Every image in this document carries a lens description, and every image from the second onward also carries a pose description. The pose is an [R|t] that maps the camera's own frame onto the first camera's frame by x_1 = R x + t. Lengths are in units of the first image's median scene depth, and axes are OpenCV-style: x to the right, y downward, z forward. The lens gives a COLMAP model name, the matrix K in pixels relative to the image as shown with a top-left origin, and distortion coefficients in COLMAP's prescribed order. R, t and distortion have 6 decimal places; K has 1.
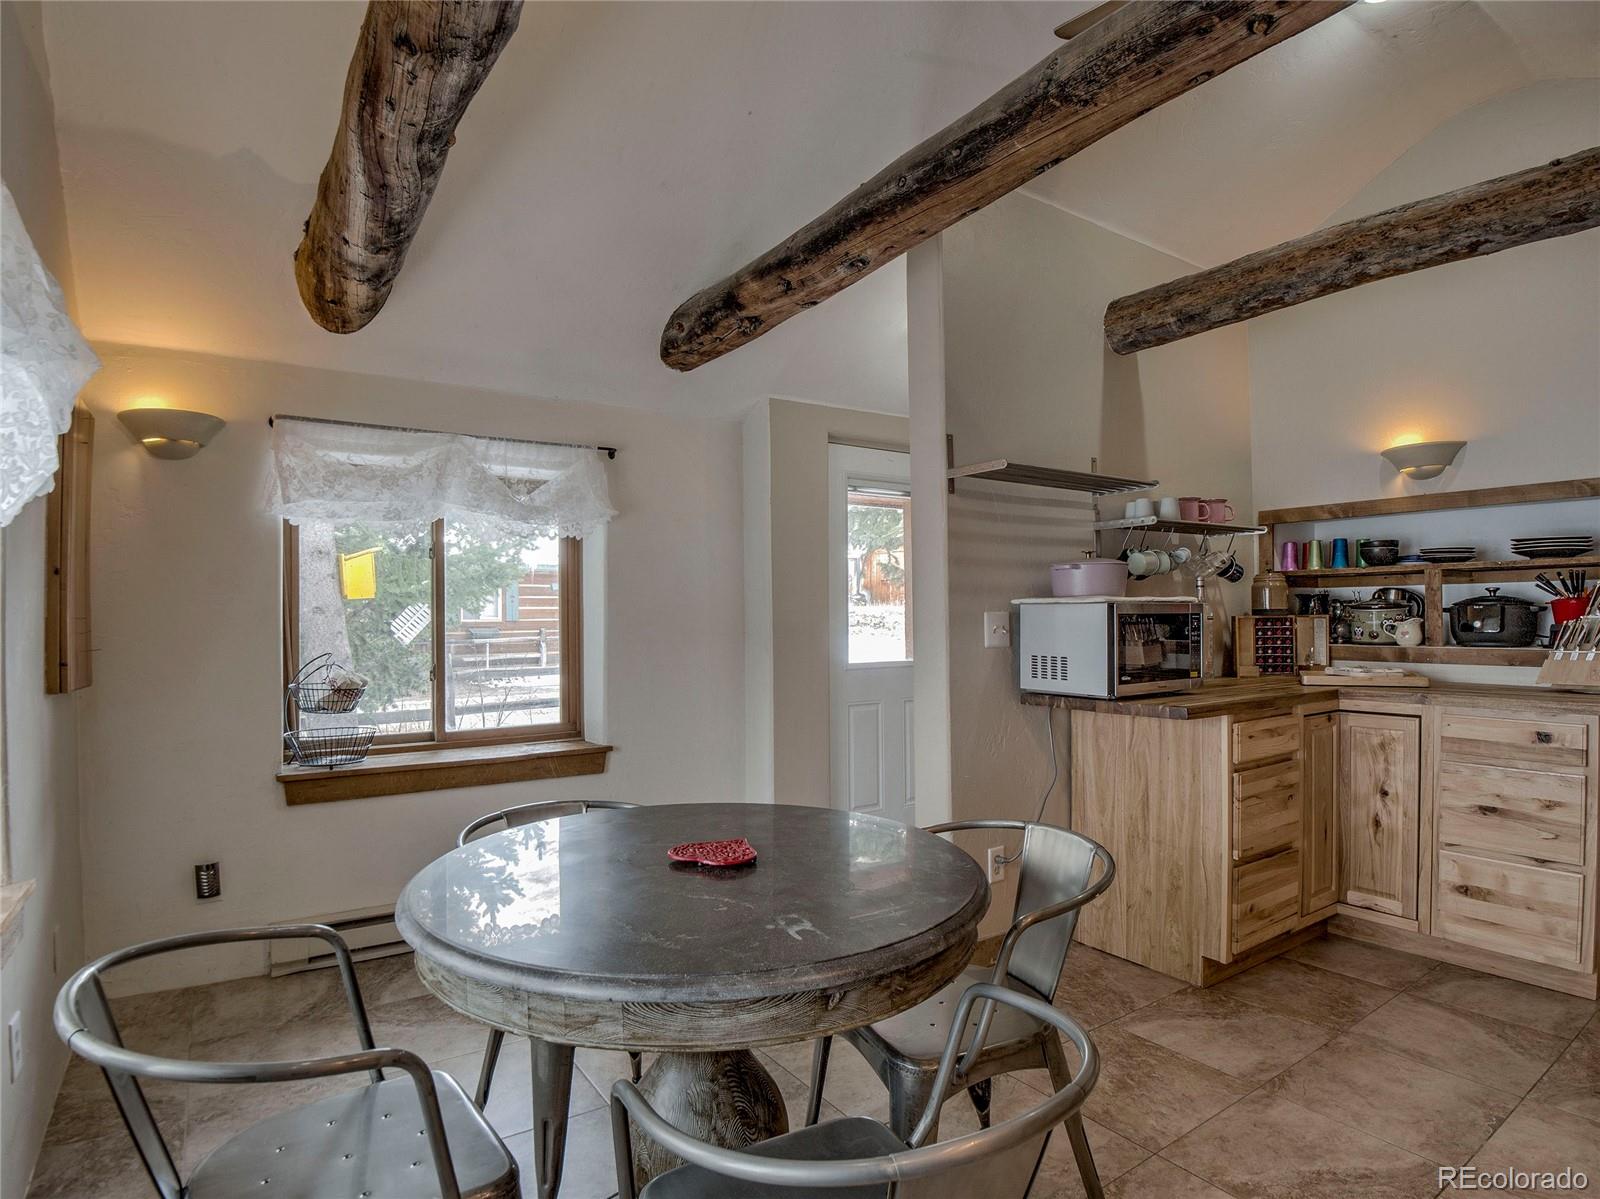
lens RADIAL K [[859.9, 0, 799.5], [0, 859.9, 608.5], [0, 0, 1]] dist [-0.044577, -0.011546]
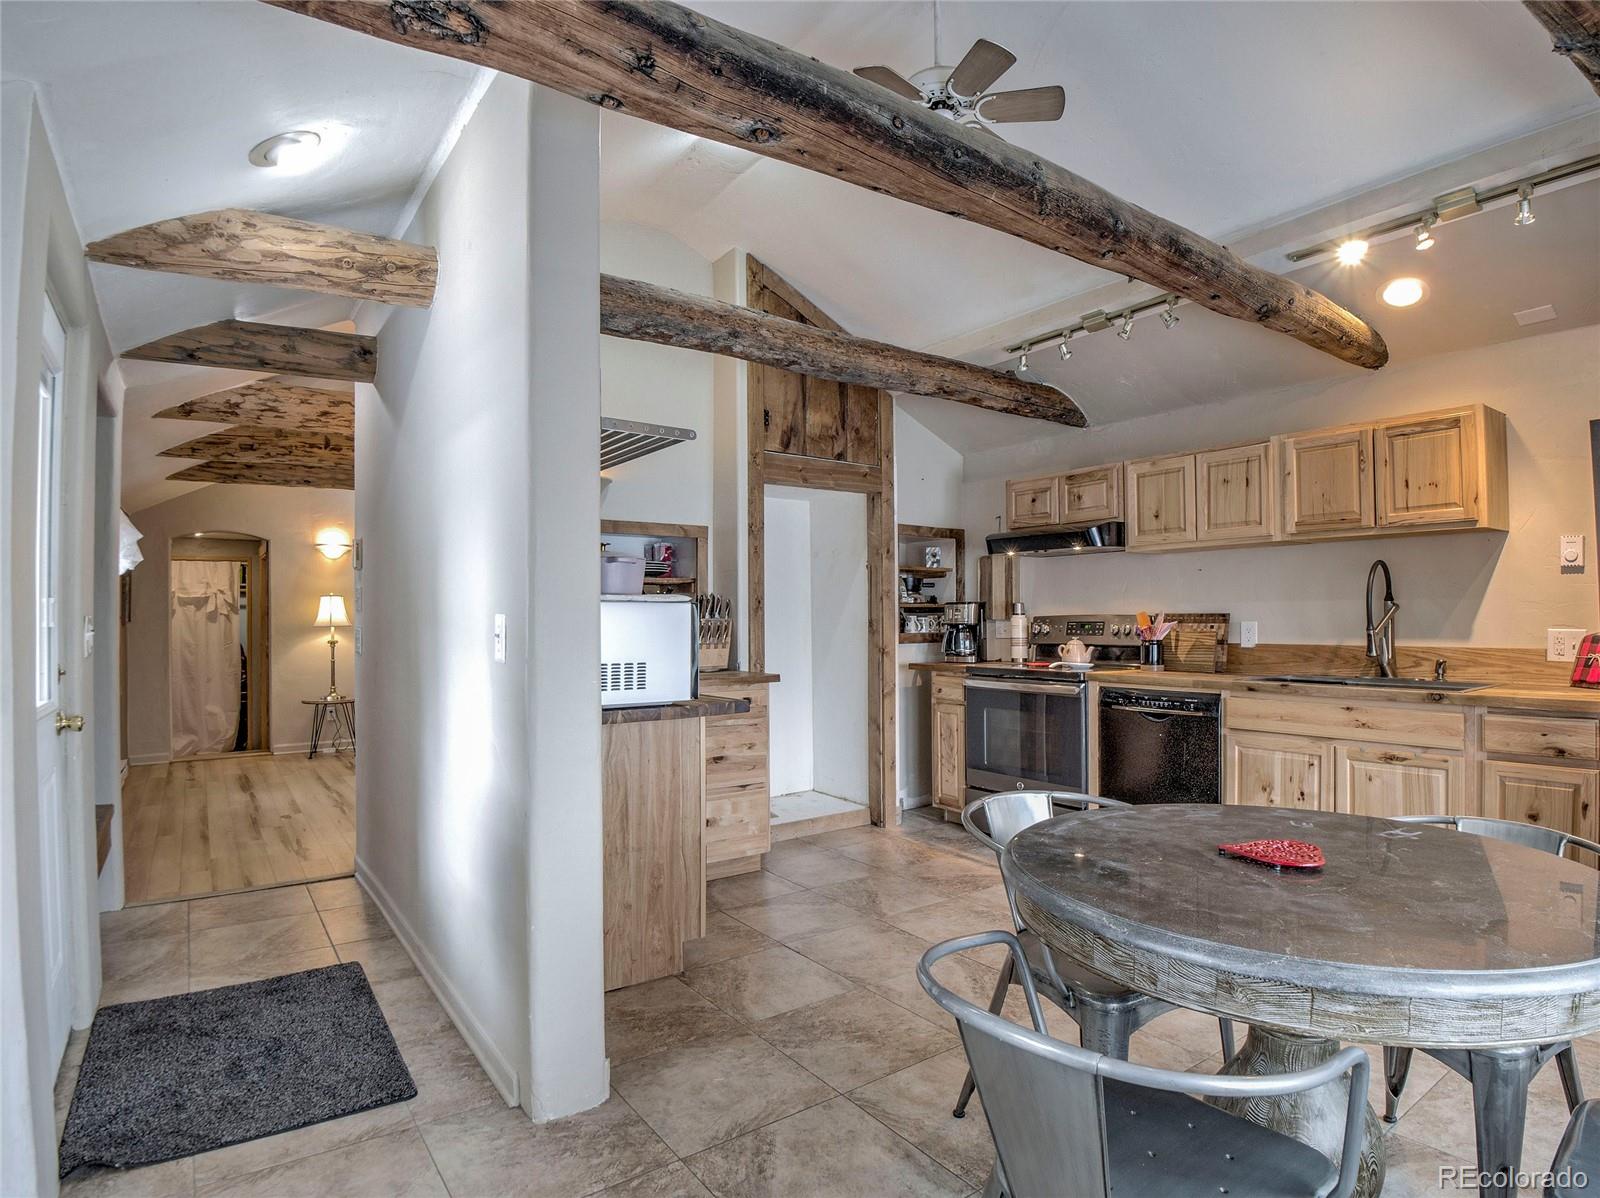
lens RADIAL K [[859.3, 0, 795.4], [0, 859.3, 608.4], [0, 0, 1]] dist [-0.031307, -0.023306]
pose [[-0.023235, 0.016956, 0.999586, -0.555343], [-0.003112, 0.999850, -0.017033, 0.014706], [-0.999725, -0.003507, -0.023178, 0.829981]]
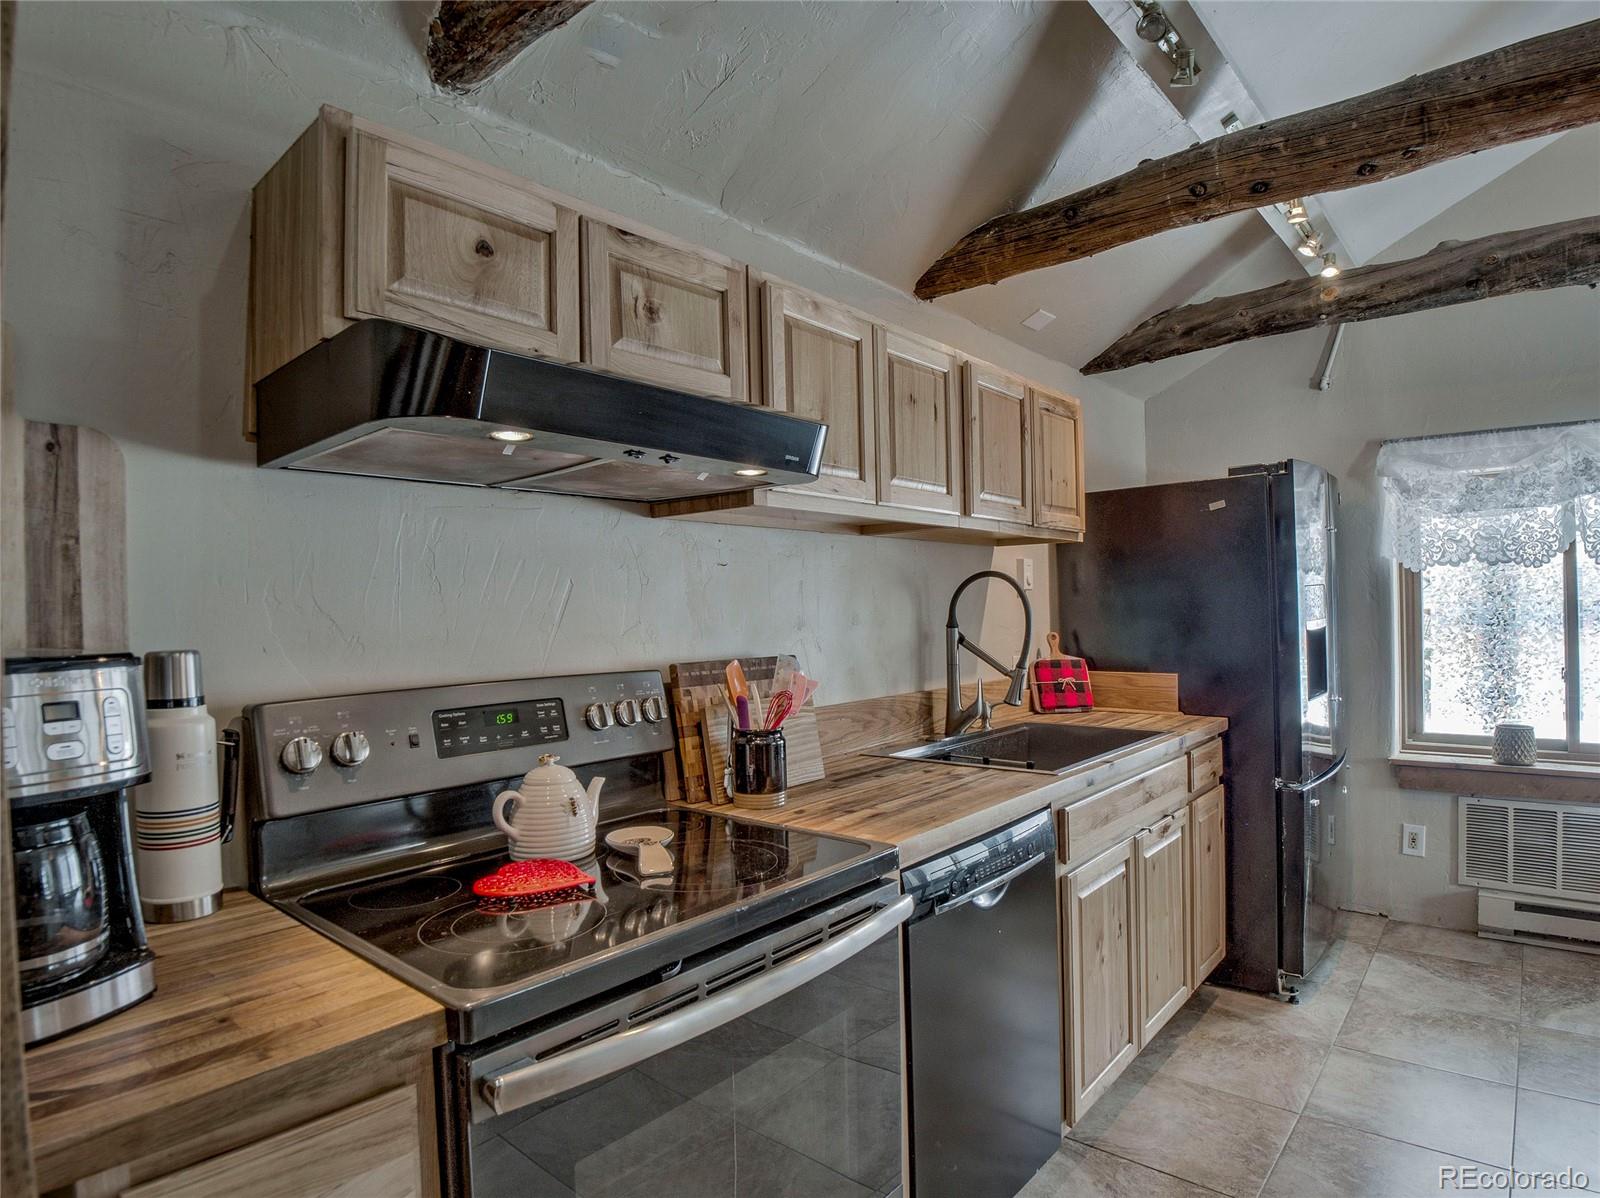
lens RADIAL K [[871.2, 0, 793.1], [0, 871.2, 608.7], [0, 0, 1]] dist [-0.040286, -0.015028]
pose [[-0.963353, 0.026063, -0.266966, 1.028205], [0.030088, 0.999487, -0.010997, -0.031999], [0.266543, -0.018626, -0.963643, 0.761694]]
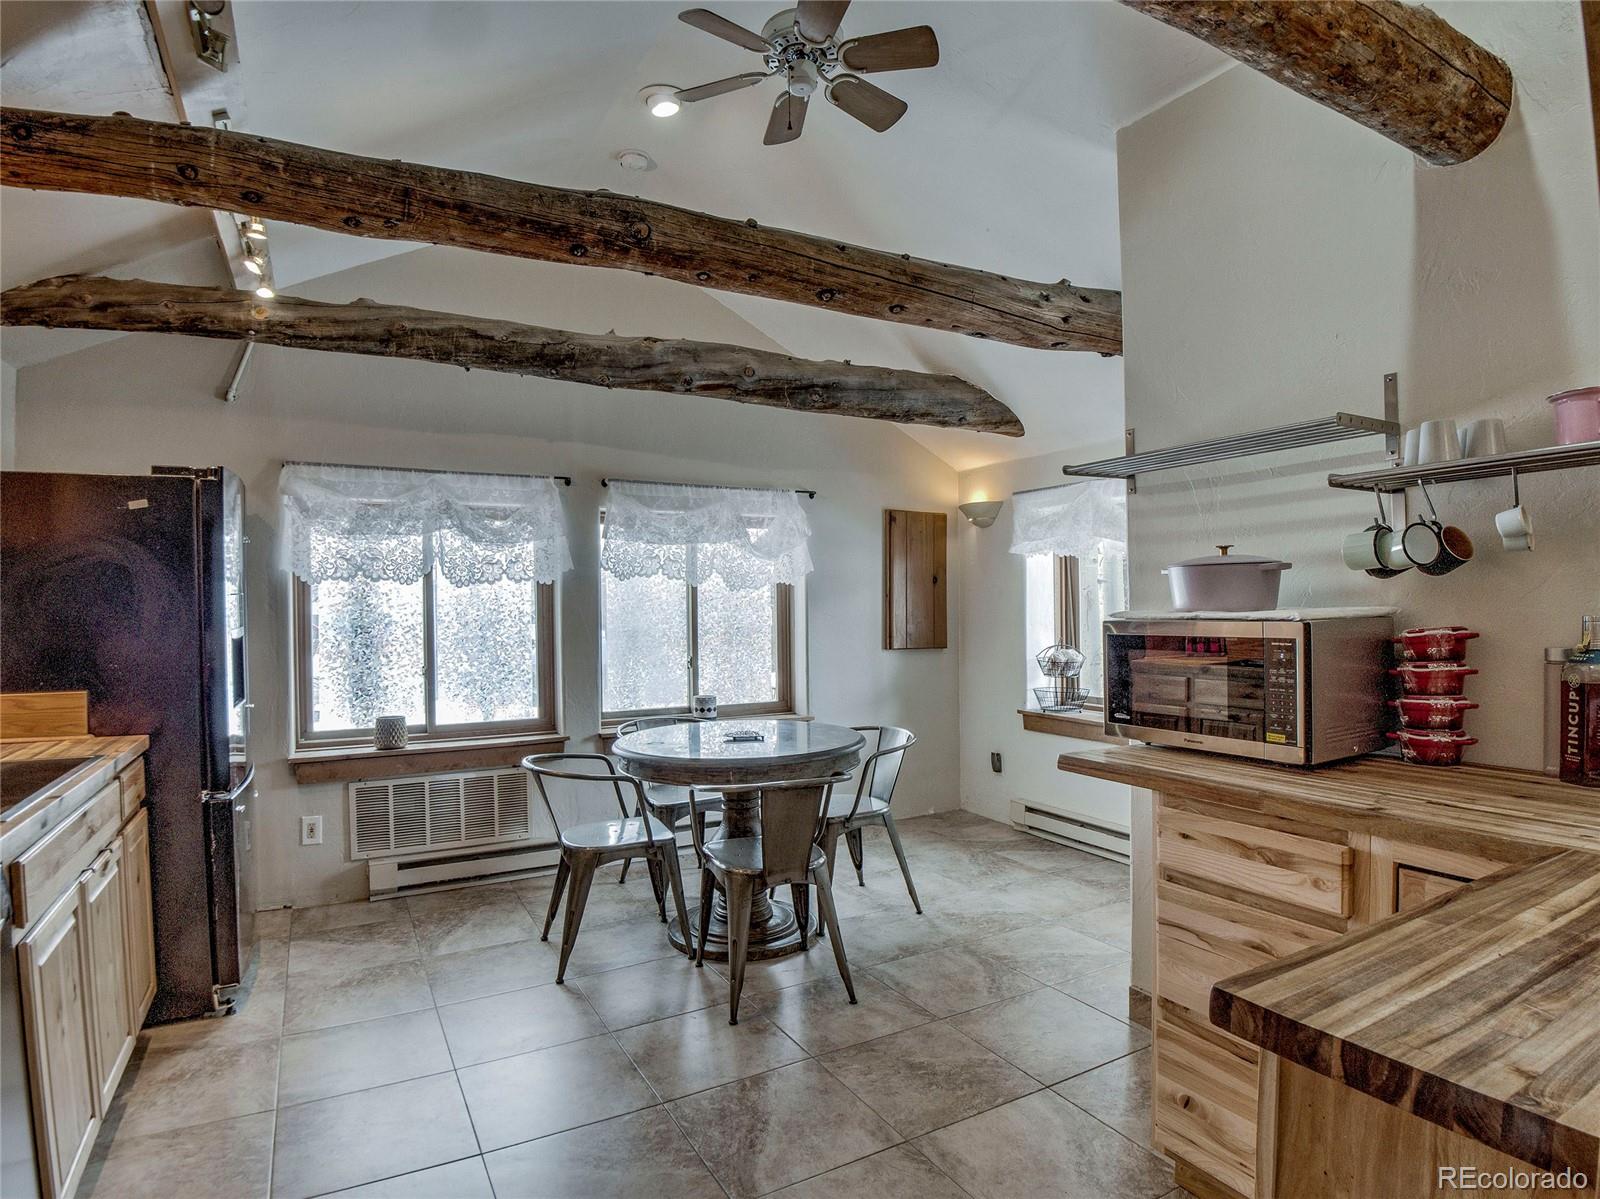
lens RADIAL K [[859.9, 0, 799.5], [0, 859.9, 608.5], [0, 0, 1]] dist [-0.044577, -0.011546]
pose [[-0.085502, 0.012018, -0.996265, 1.099597], [0.023082, 0.999683, 0.010078, -0.030112], [0.996071, -0.022134, -0.085753, 0.710983]]
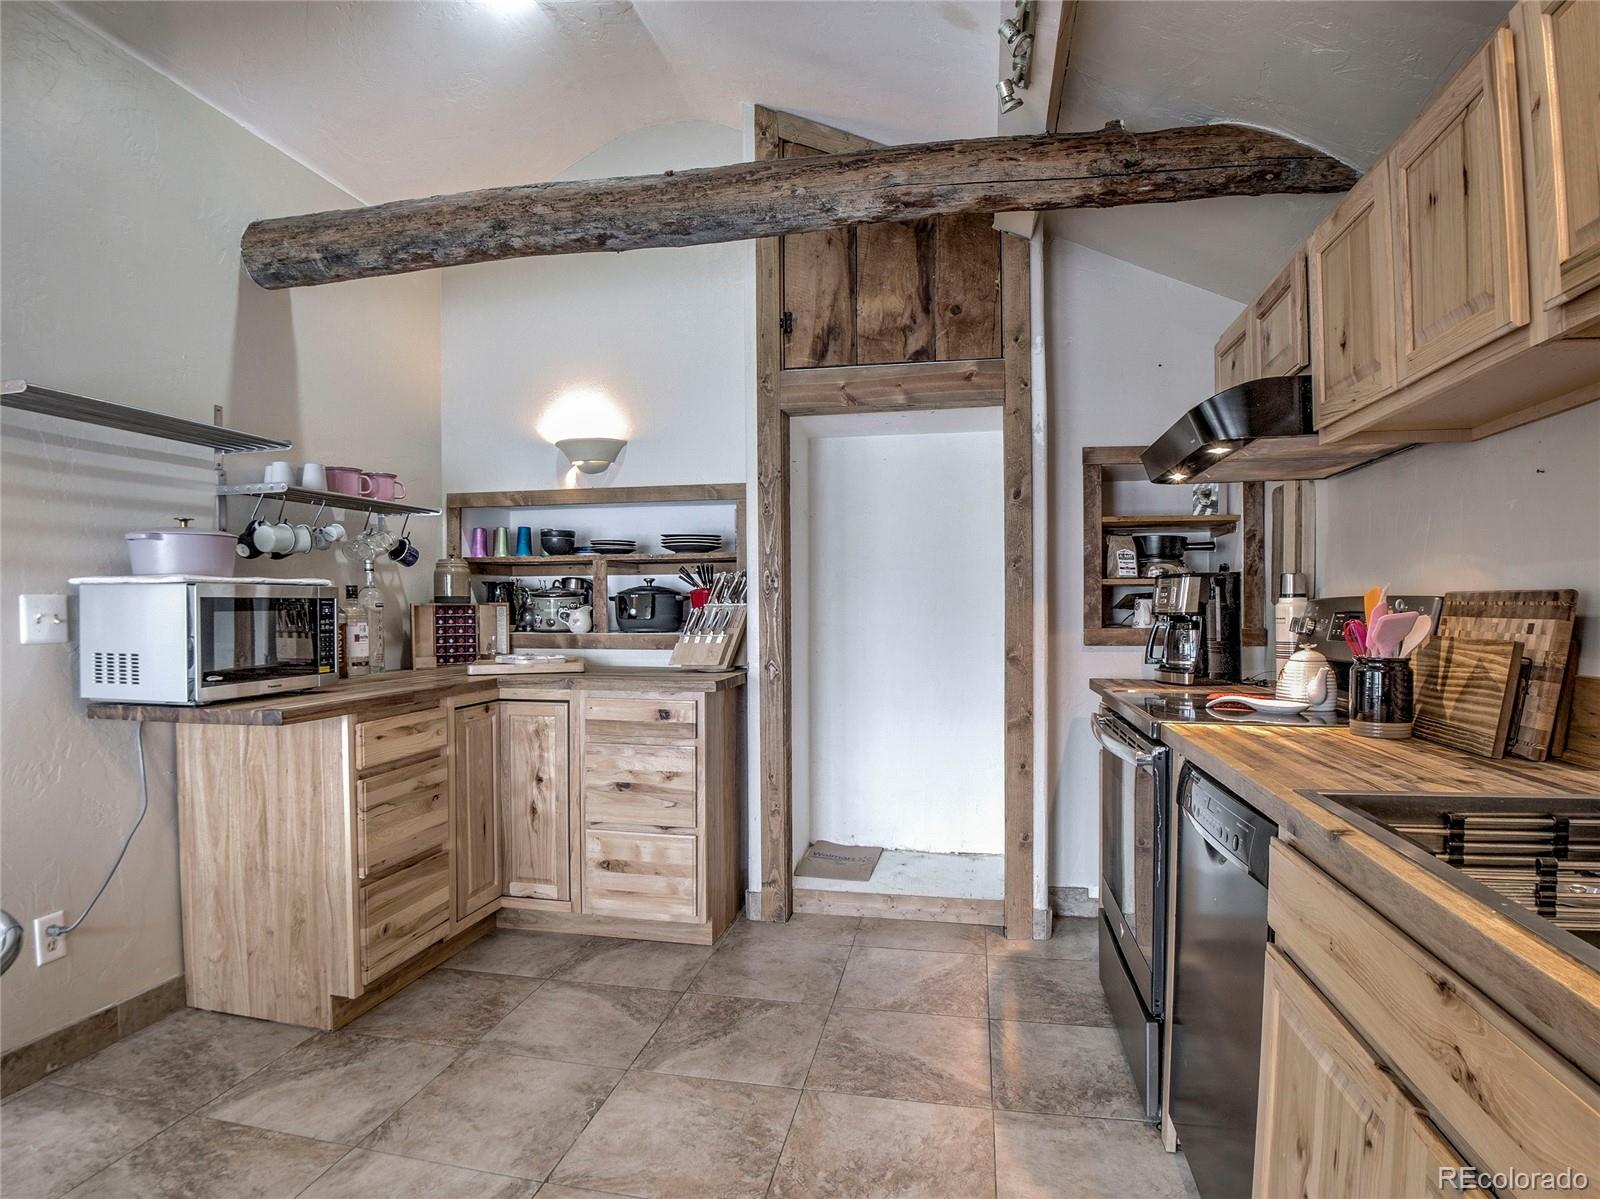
lens RADIAL K [[864.2, 0, 795.7], [0, 864.2, 614.6], [0, 0, 1]] dist [-0.041260, -0.016221]
pose [[0.716867, -0.003810, 0.697200, 0.204978], [-0.007159, 0.999892, 0.012825, 0.007537], [-0.697173, -0.014185, 0.716762, 0.051683]]
